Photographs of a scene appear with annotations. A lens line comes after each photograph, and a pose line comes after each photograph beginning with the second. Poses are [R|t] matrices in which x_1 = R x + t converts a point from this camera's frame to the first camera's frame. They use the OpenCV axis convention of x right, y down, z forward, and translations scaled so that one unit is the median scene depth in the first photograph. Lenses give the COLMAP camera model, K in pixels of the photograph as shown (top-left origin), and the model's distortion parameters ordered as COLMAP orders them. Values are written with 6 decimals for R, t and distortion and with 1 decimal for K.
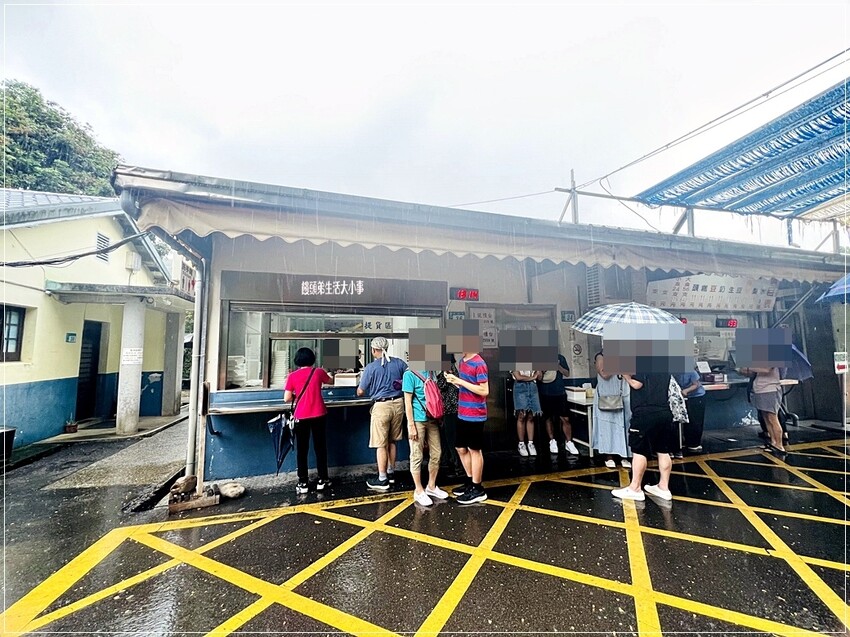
lens RADIAL K [[344.0, 0, 425.0], [0, 344.0, 318.5], [0, 0, 1]] dist [-0.001683, -0.000214]
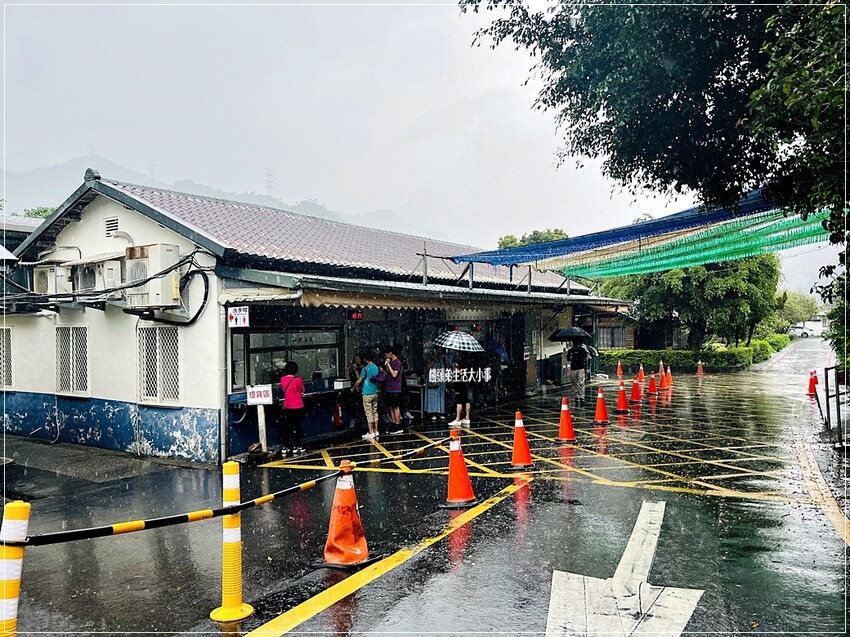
lens RADIAL K [[649.8, 0, 425.0], [0, 649.8, 318.5], [0, 0, 1]] dist [0.000900, 0.000040]
pose [[0.754449, -0.002070, 0.656356, -1.434152], [-0.047062, 0.997251, 0.057240, -0.227502], [-0.654669, -0.074074, 0.752277, -1.209387]]
